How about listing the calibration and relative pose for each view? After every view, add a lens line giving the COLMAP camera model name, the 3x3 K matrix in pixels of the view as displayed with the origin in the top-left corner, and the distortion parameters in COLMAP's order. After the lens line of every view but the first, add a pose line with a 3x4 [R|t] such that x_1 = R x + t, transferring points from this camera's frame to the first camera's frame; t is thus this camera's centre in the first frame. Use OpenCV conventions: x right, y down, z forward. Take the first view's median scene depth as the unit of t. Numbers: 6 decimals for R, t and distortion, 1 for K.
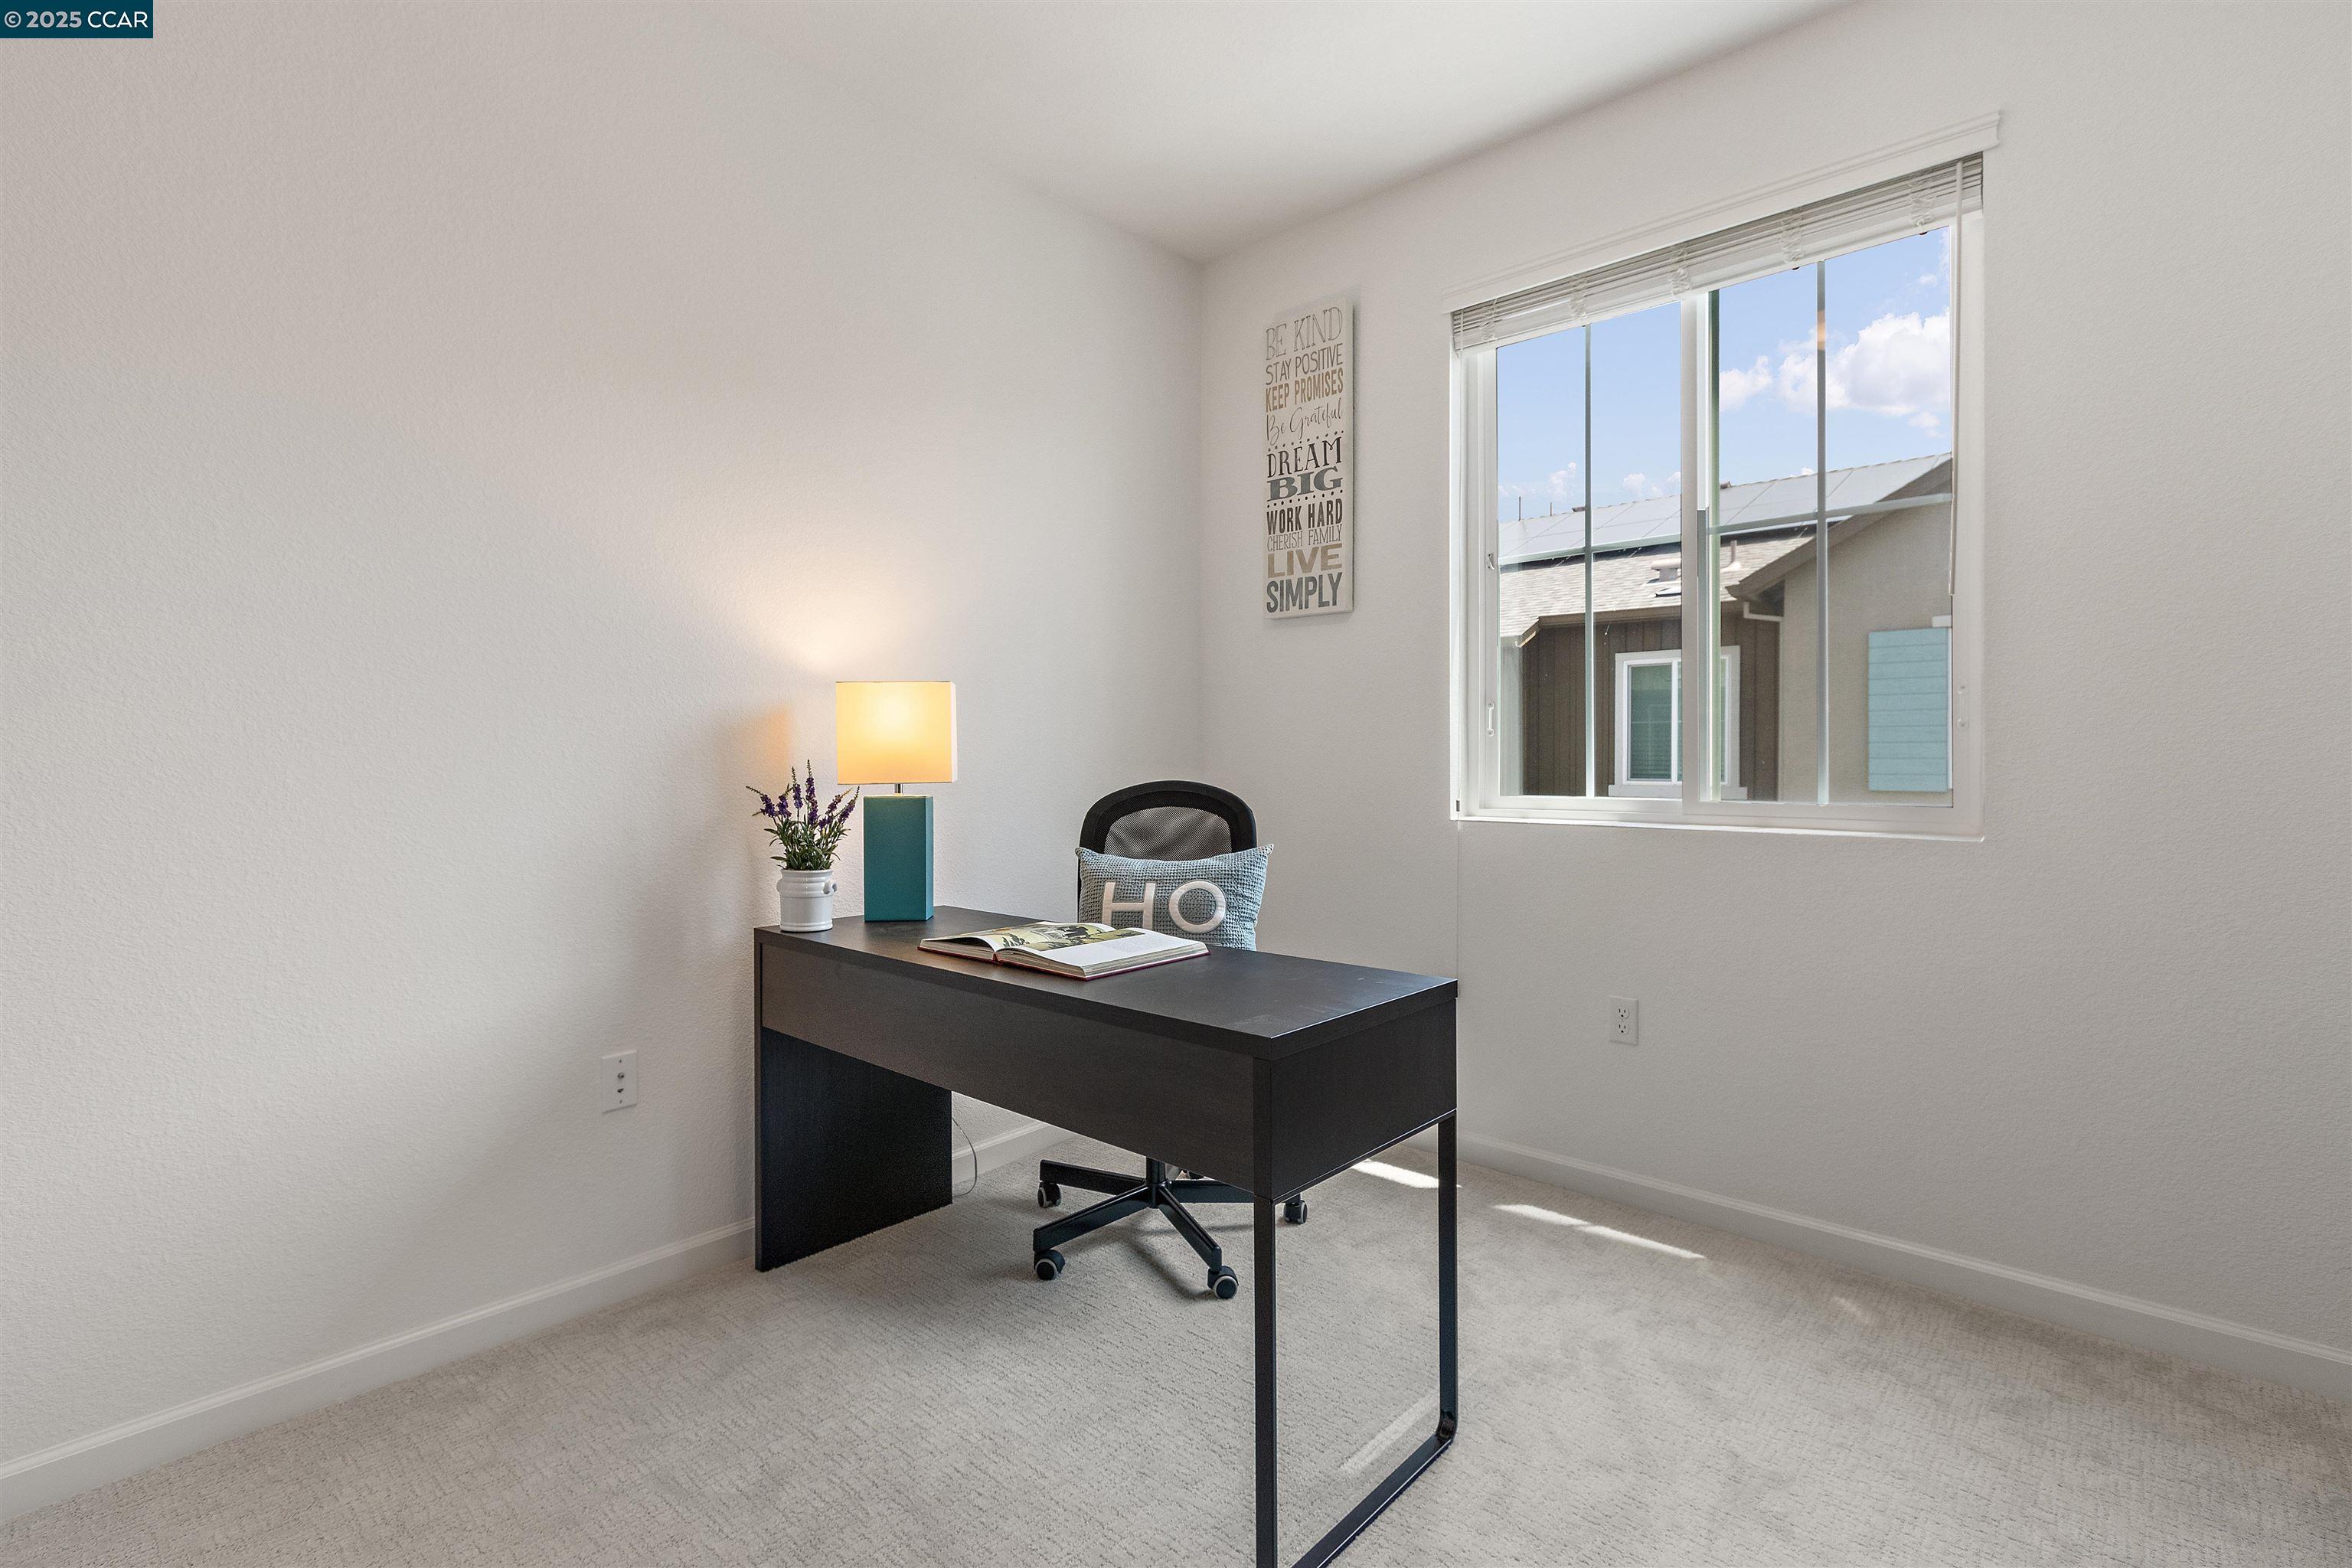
lens RADIAL K [[1087.9, 0, 1169.4], [0, 1087.9, 764.2], [0, 0, 1]] dist [0.001690, -0.001592]
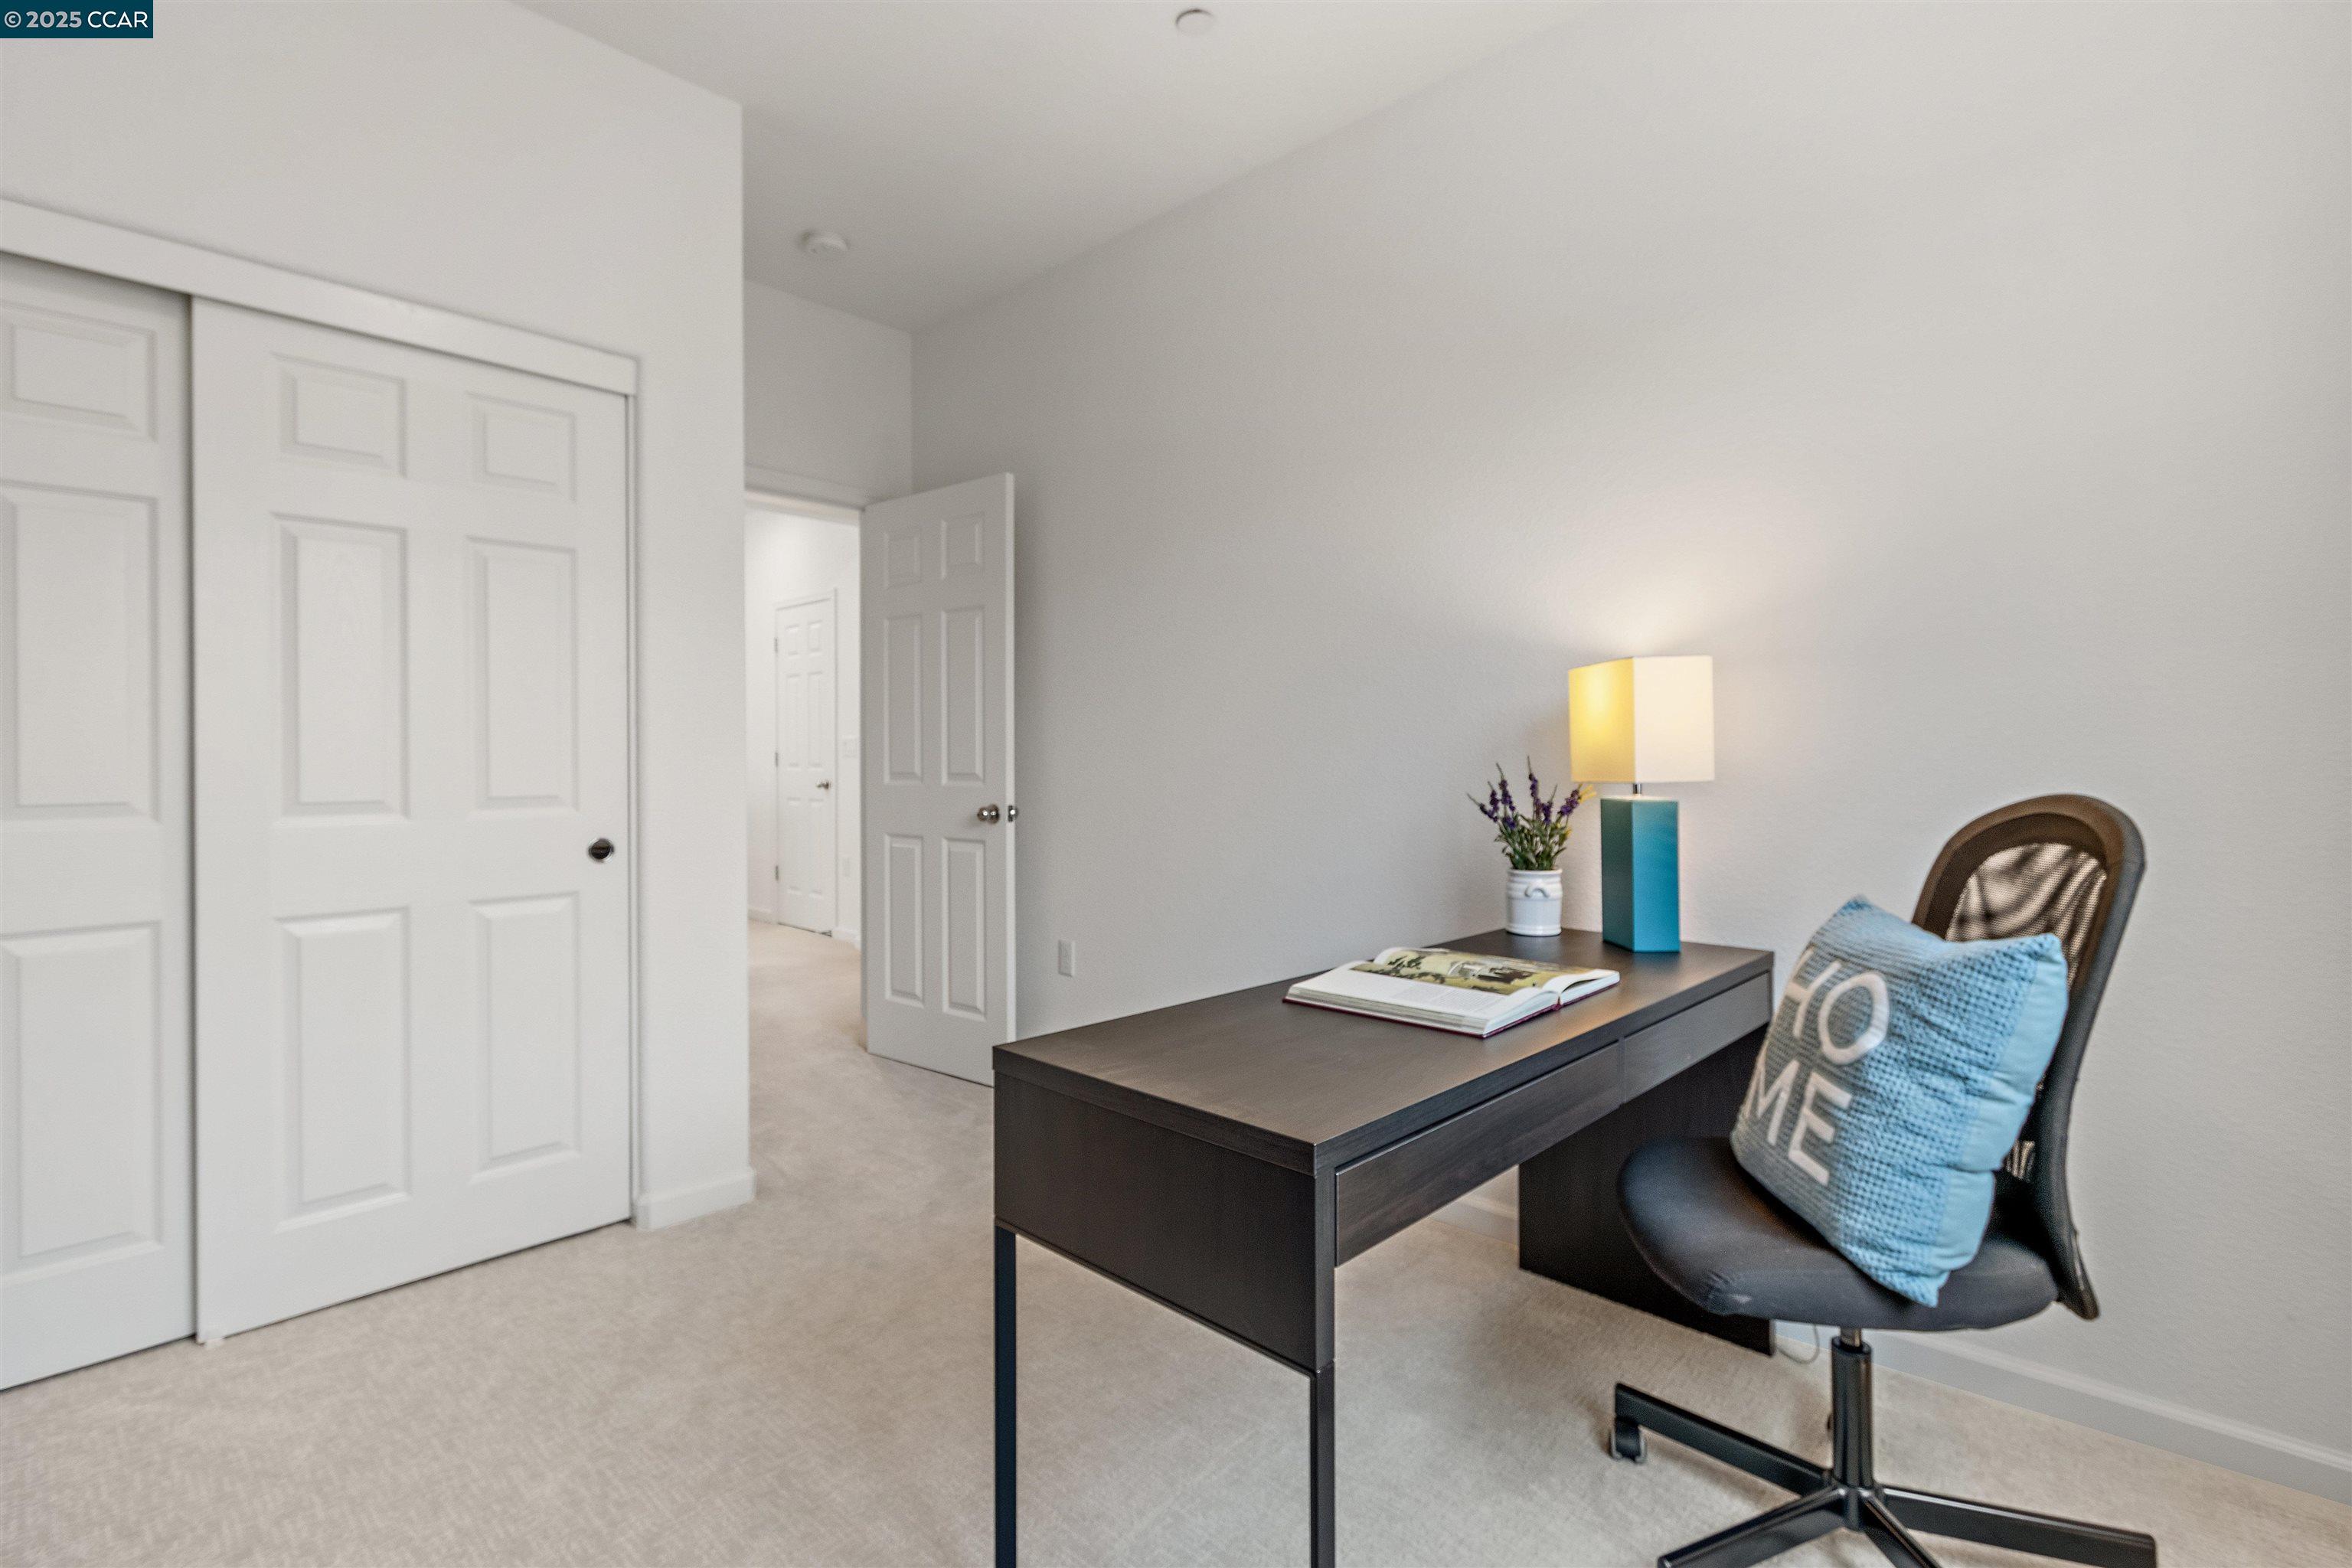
lens RADIAL K [[1087.9, 0, 1169.4], [0, 1087.9, 764.2], [0, 0, 1]] dist [0.001690, -0.001592]
pose [[-0.039204, 0.007115, -0.999206, 0.598327], [-0.004997, 0.999961, 0.007316, -0.000716], [0.999219, 0.005280, -0.039167, 0.678460]]
